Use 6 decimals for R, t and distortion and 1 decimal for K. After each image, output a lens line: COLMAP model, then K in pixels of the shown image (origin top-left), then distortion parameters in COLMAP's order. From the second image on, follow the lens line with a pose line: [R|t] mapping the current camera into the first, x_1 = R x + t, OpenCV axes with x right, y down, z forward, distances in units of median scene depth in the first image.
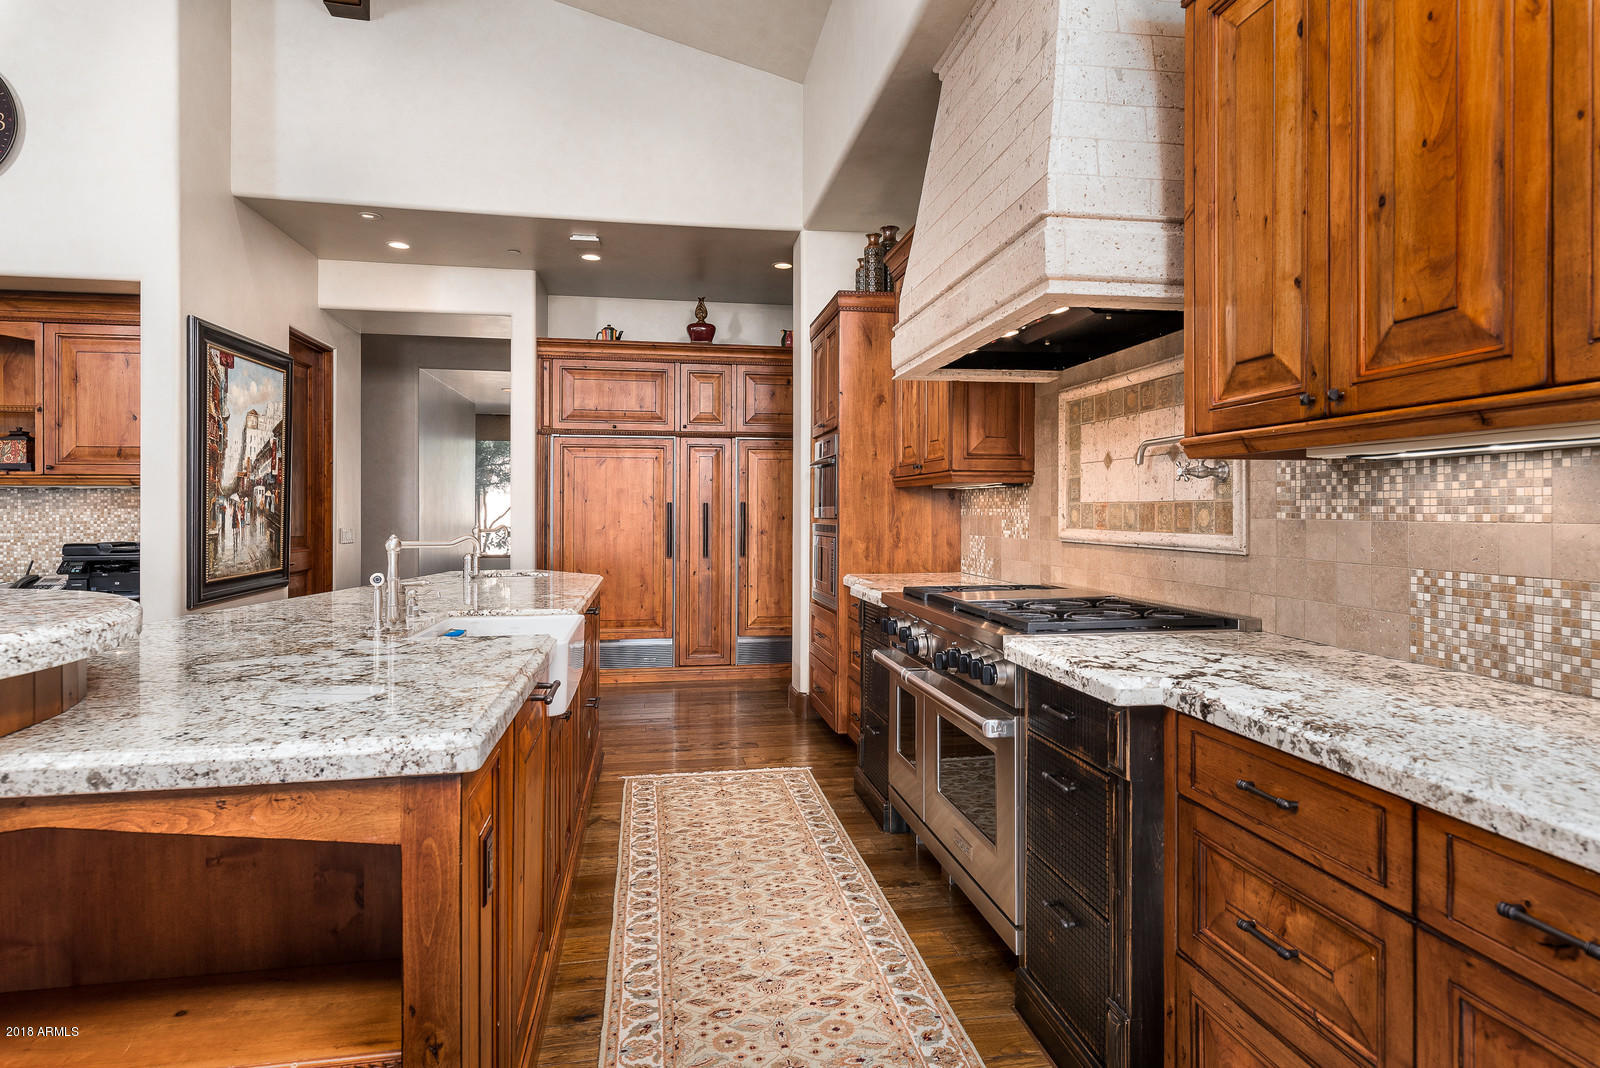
lens RADIAL K [[874.5, 0, 803.2], [0, 874.5, 522.3], [0, 0, 1]] dist [-0.002748, 0.000330]
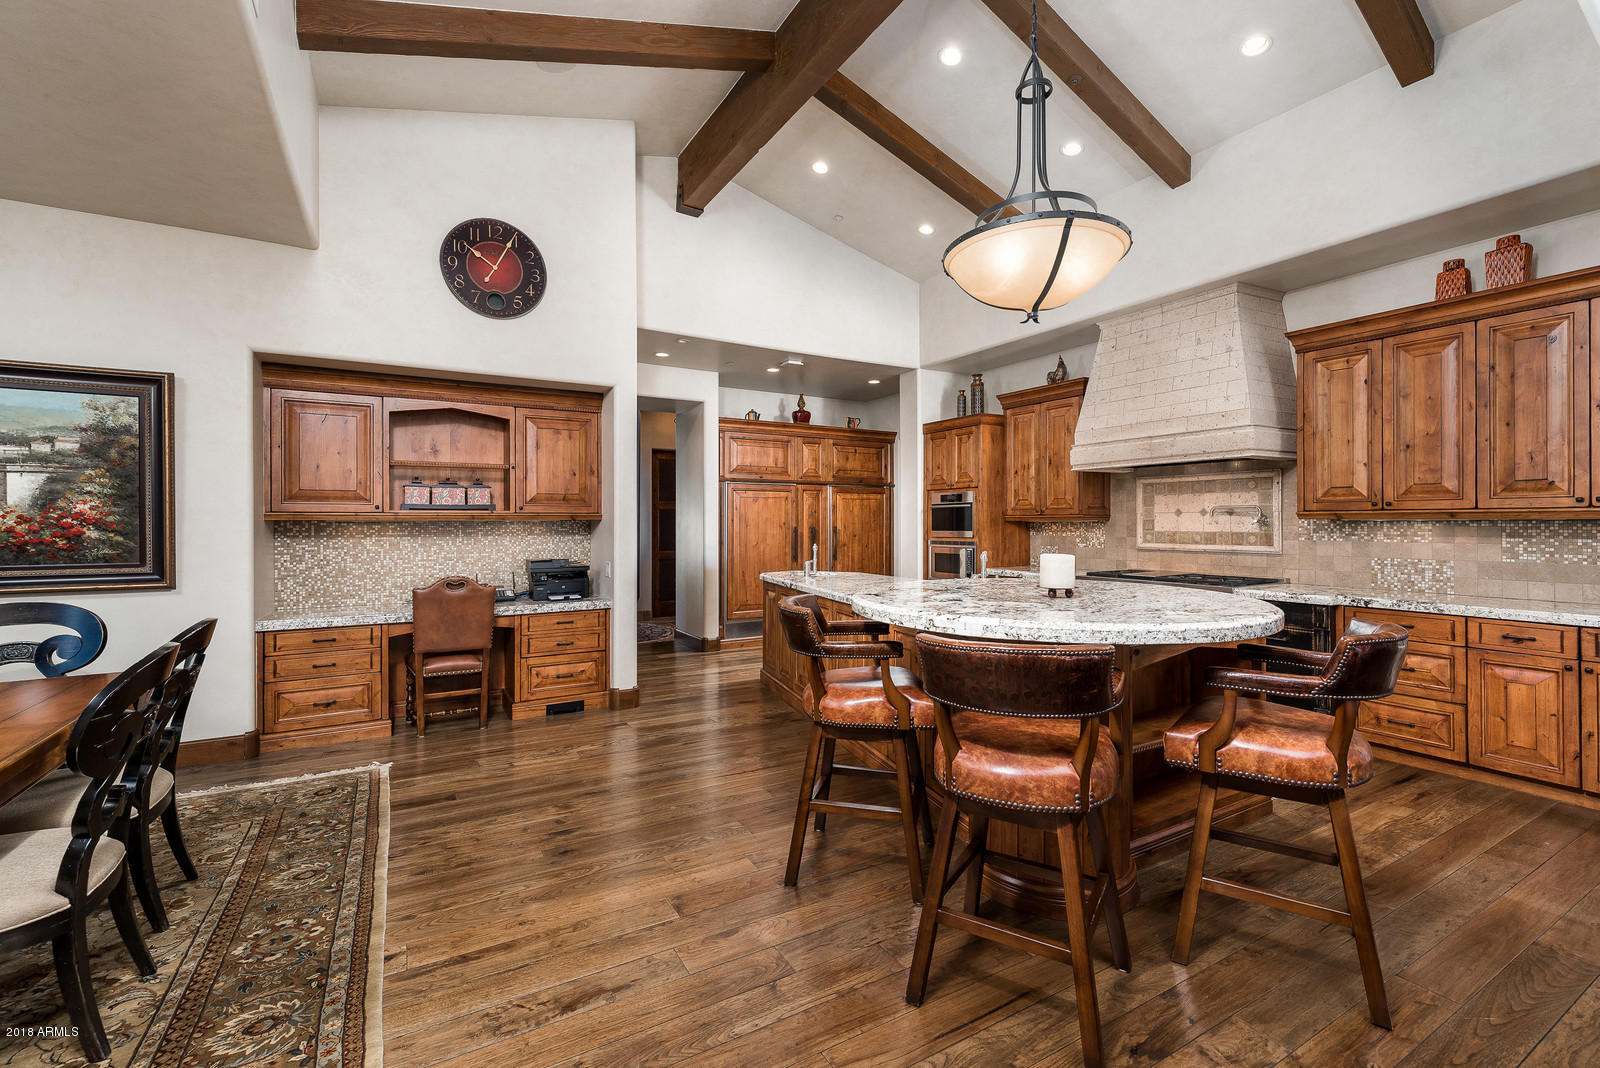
lens RADIAL K [[693.6, 0, 799.3], [0, 693.6, 530.9], [0, 0, 1]] dist [-0.001910, -0.000179]
pose [[0.940213, -0.005750, 0.340538, -1.059627], [0.006146, 0.999981, -0.000085, -0.027558], [-0.340531, 0.002173, 0.940231, -0.300999]]
